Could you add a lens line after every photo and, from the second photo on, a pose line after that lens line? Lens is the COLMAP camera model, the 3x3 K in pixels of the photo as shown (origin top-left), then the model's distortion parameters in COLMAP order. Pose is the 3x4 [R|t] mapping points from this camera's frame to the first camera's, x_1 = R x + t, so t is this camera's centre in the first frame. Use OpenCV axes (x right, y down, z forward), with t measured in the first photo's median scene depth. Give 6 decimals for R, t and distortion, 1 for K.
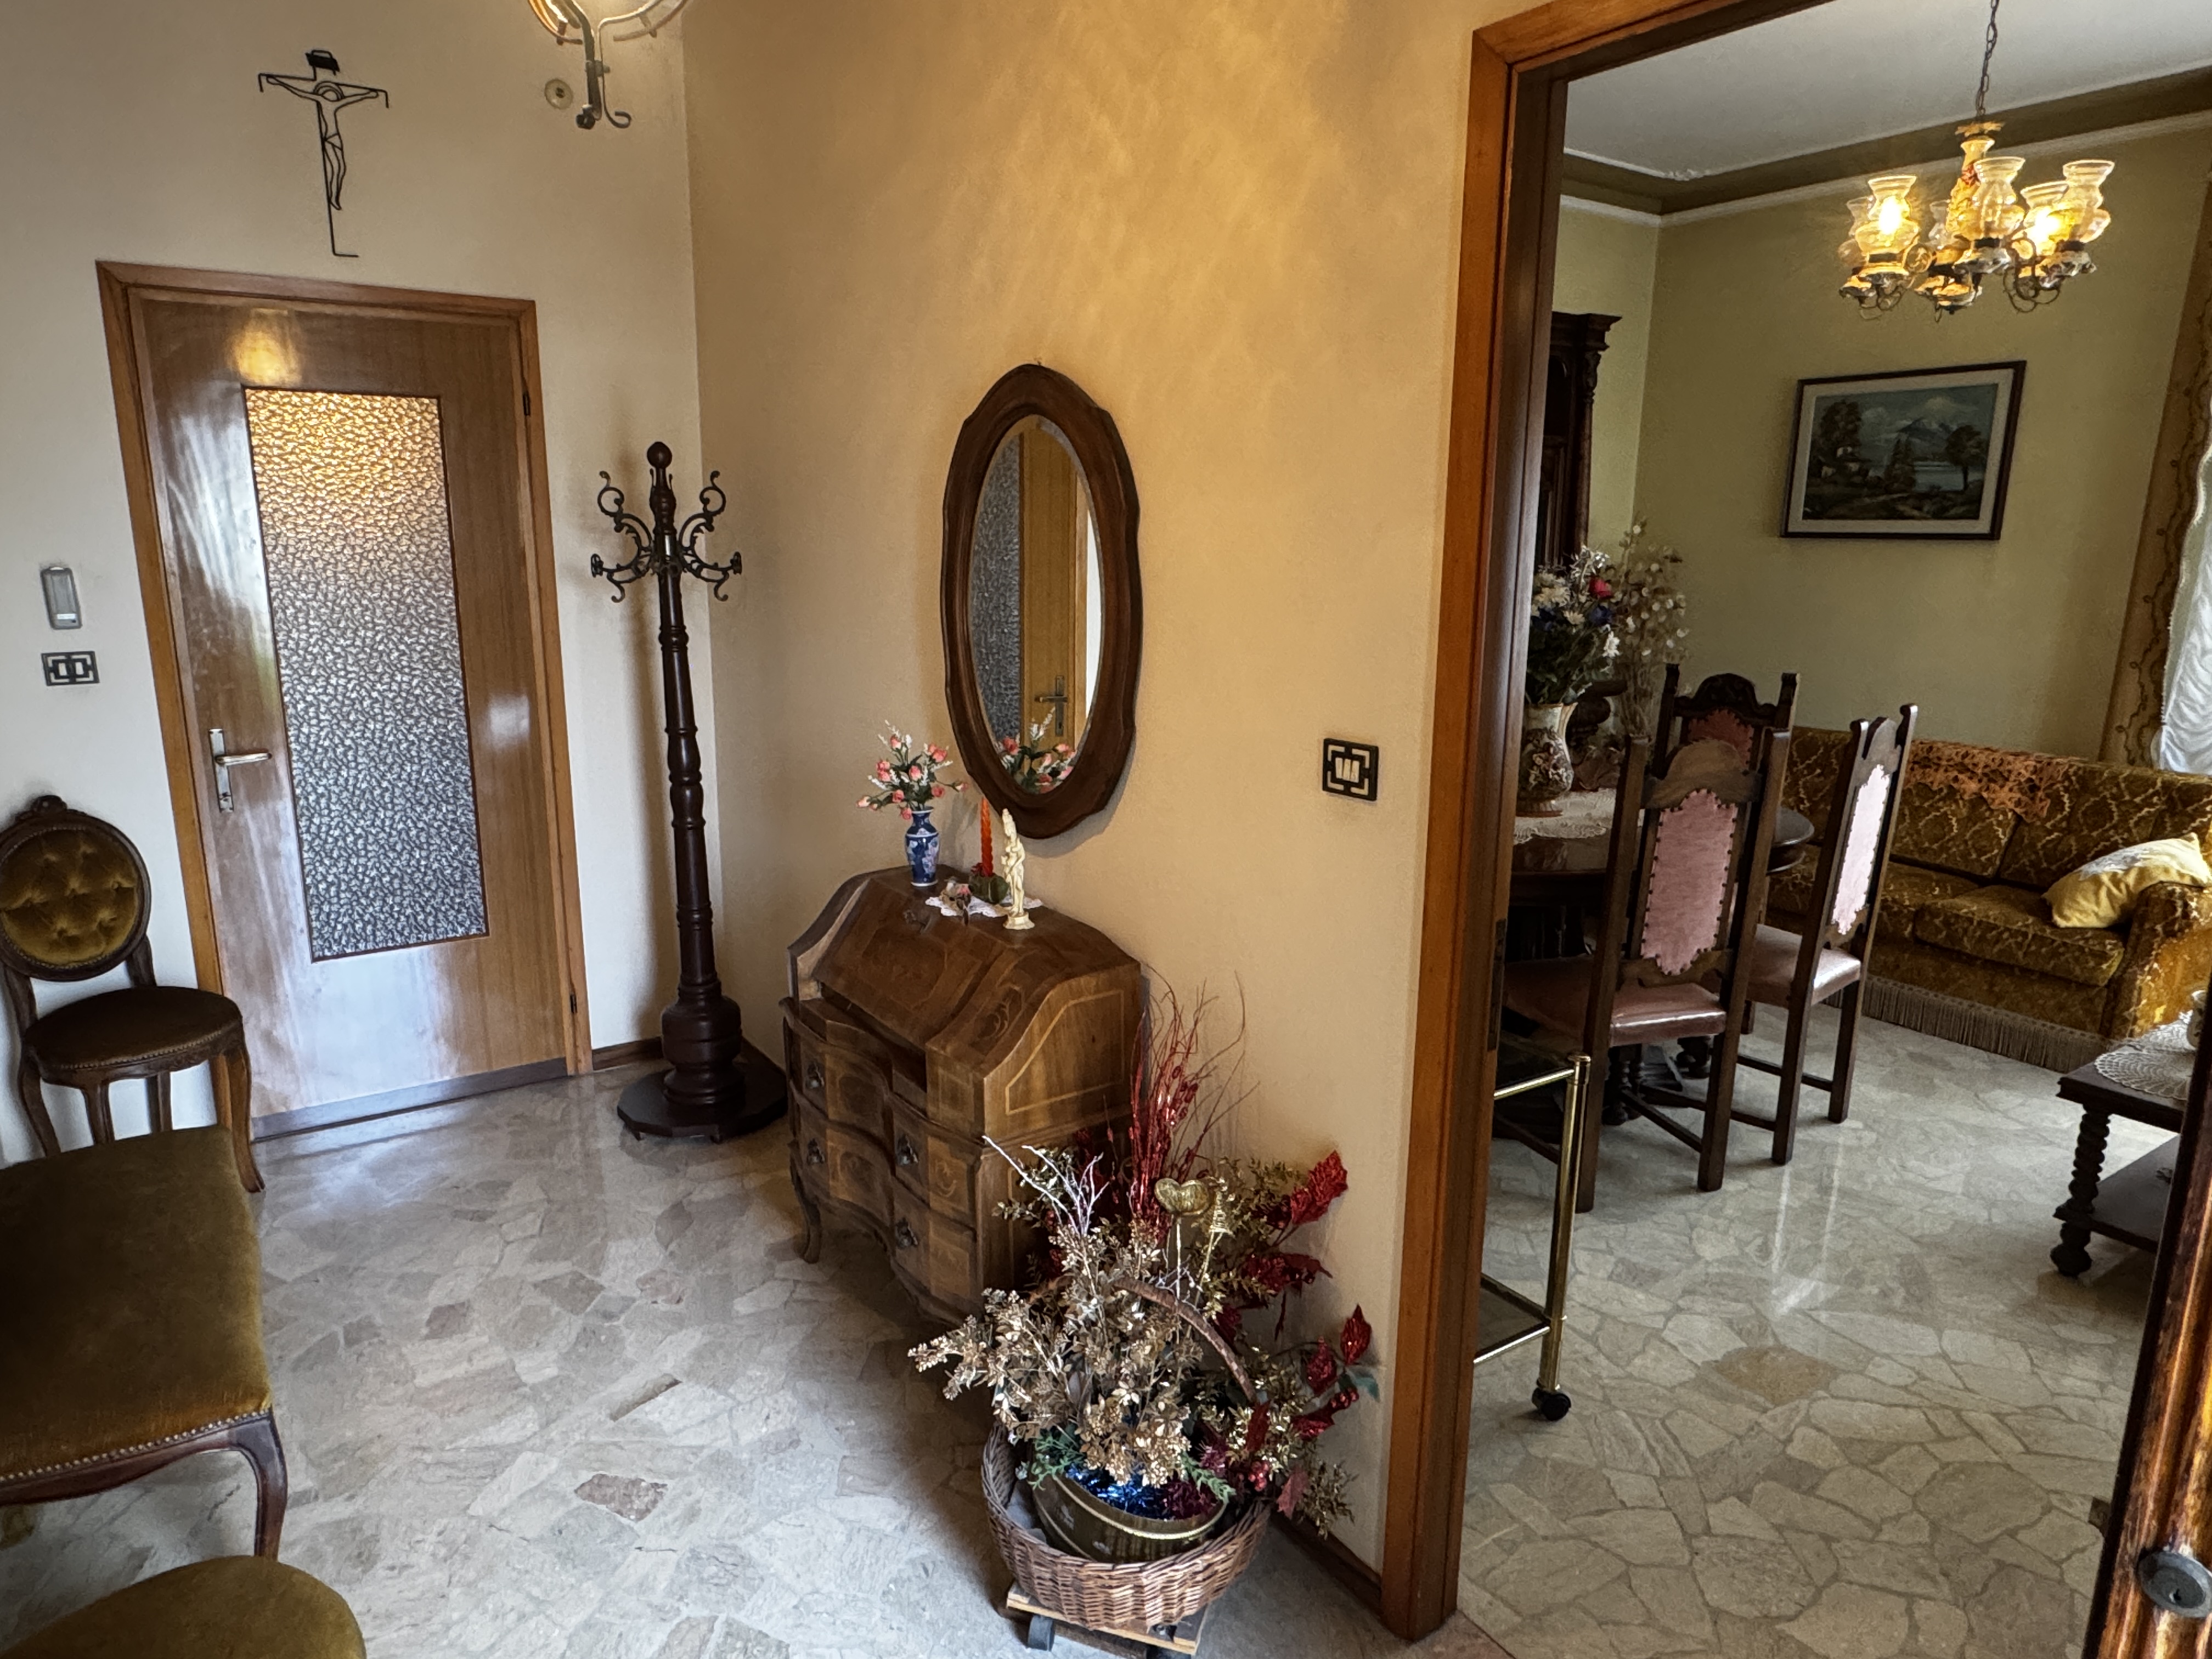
lens RADIAL K [[1377.5, 0, 1098.2], [0, 1377.5, 840.4], [0, 0, 1]] dist [-0.016580, 0.009936]
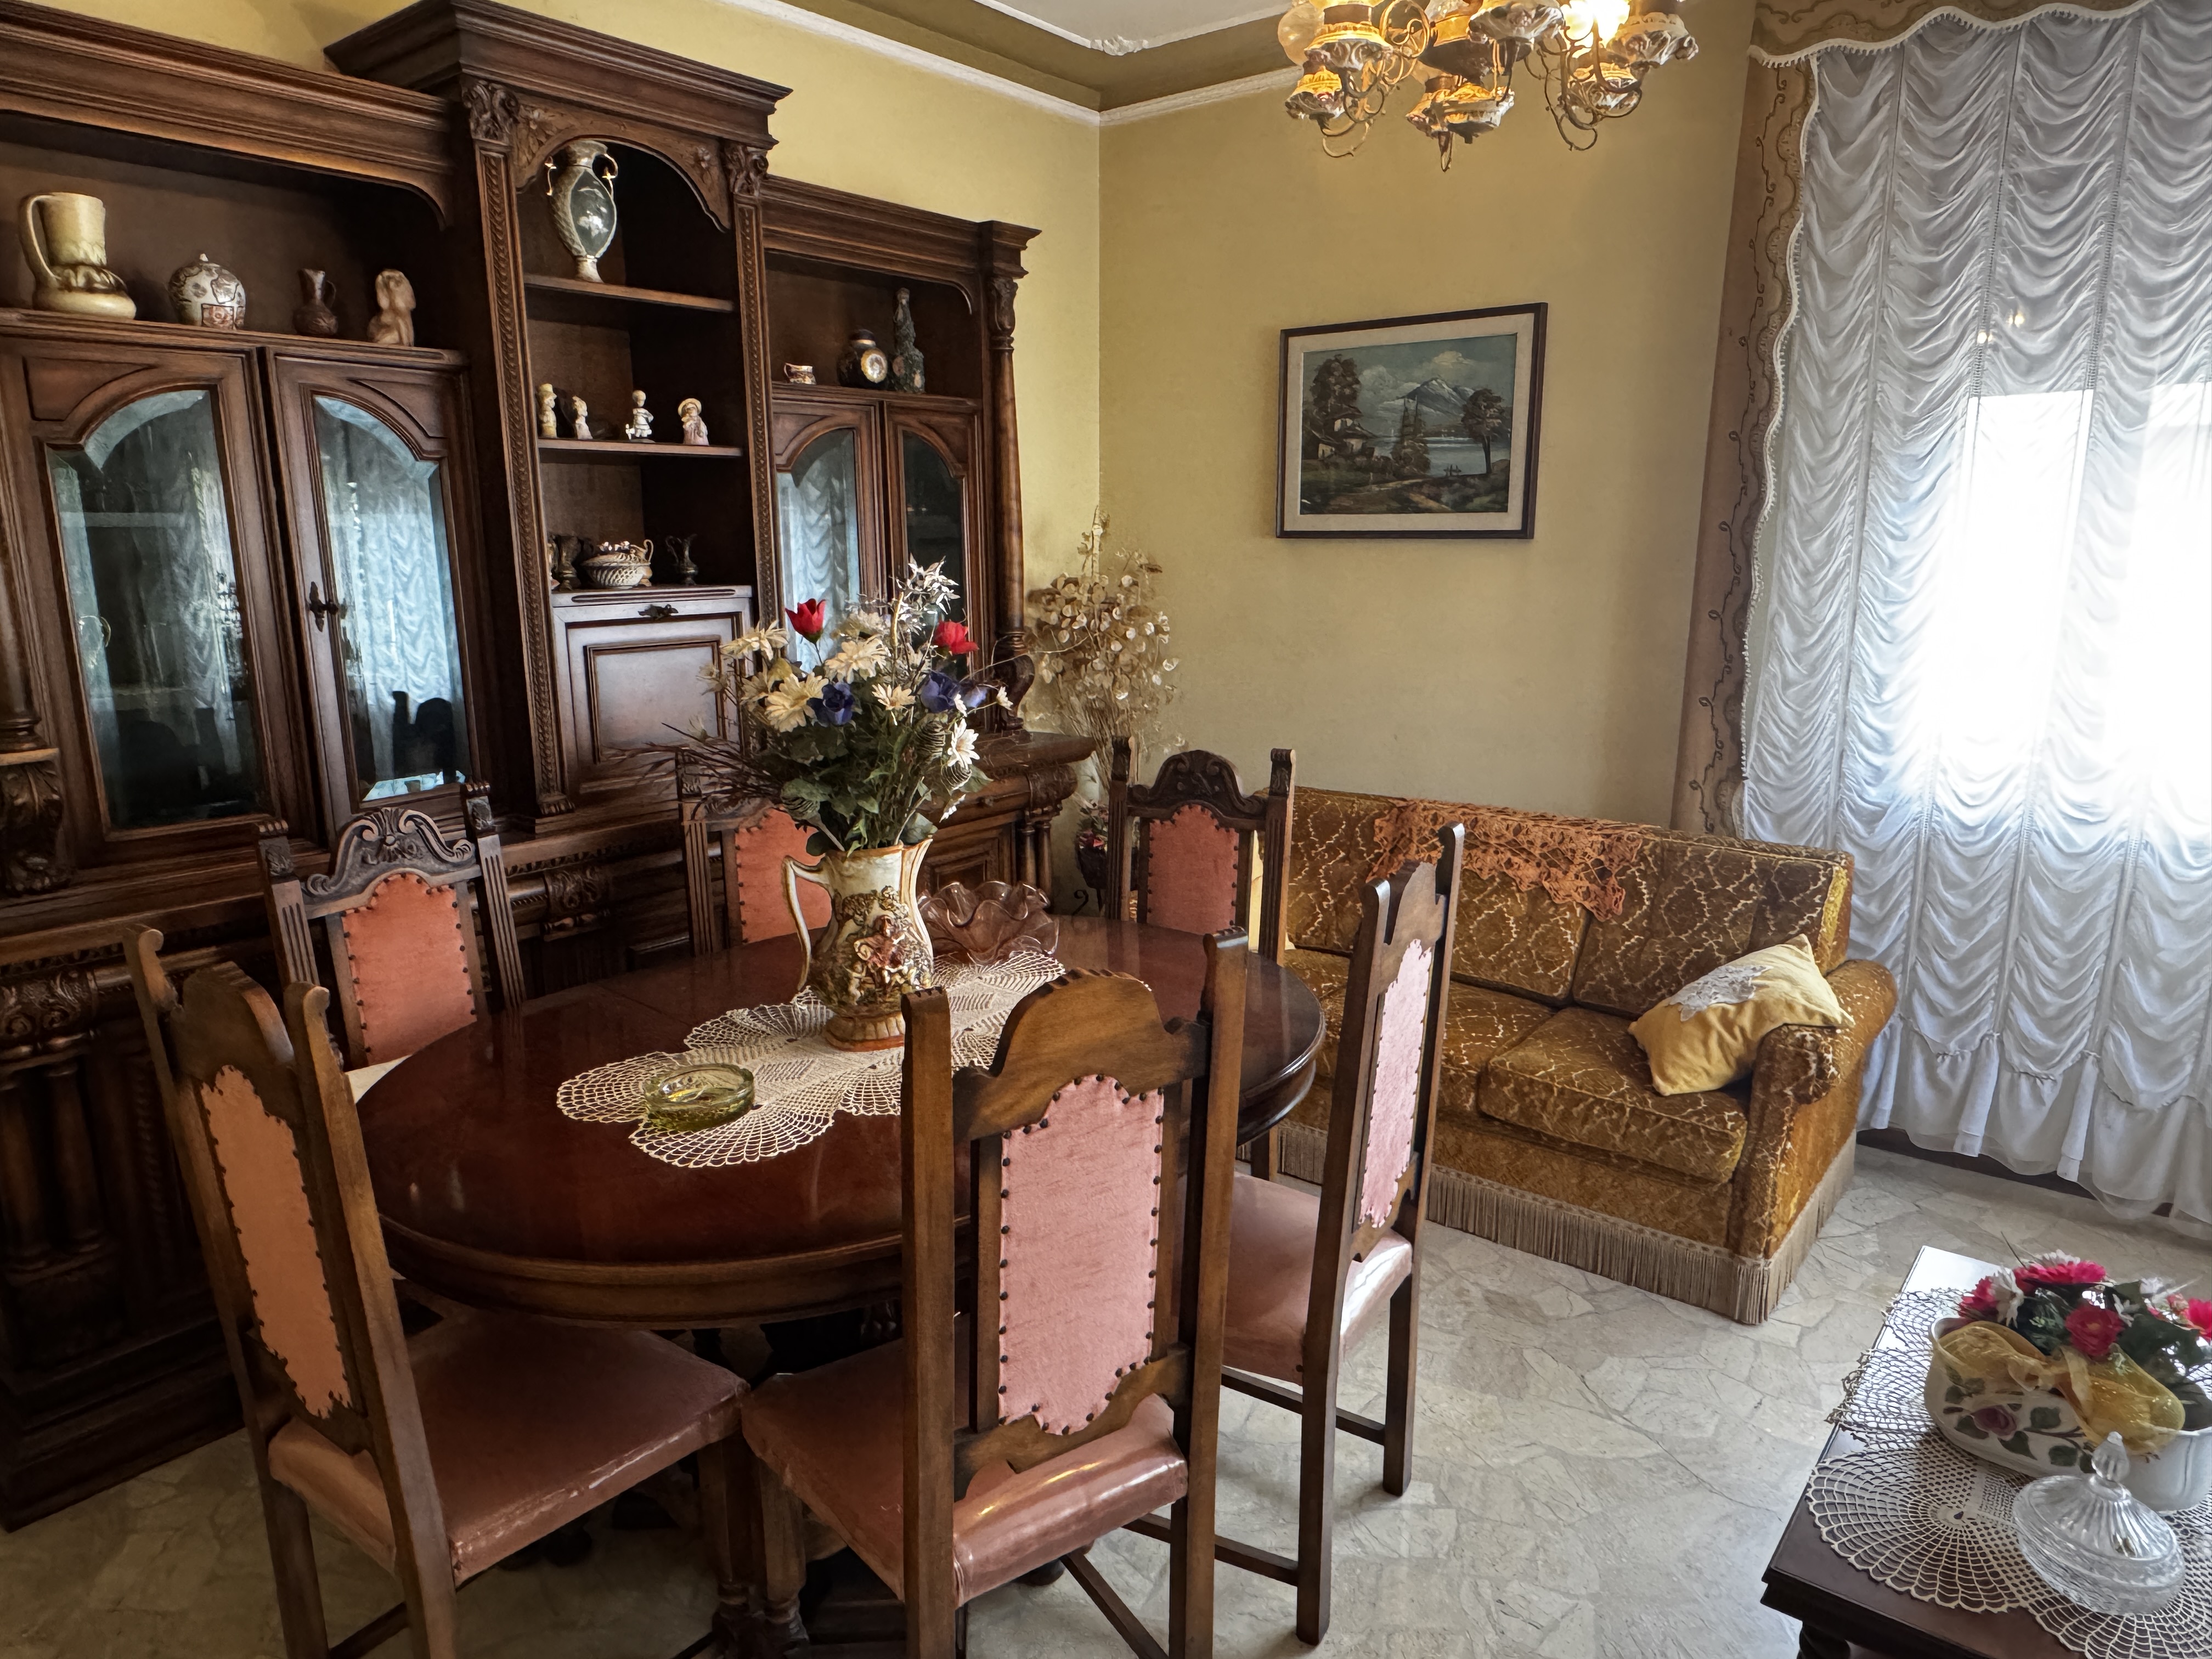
lens RADIAL K [[1377.5, 0, 1109.4], [0, 1377.5, 827.9], [0, 0, 1]] dist [-0.016580, 0.009936]
pose [[0.954354, -0.074019, 0.289360, 0.225152], [0.076659, 0.997055, 0.002216, -0.088718], [-0.288672, 0.020067, 0.957218, 0.383021]]
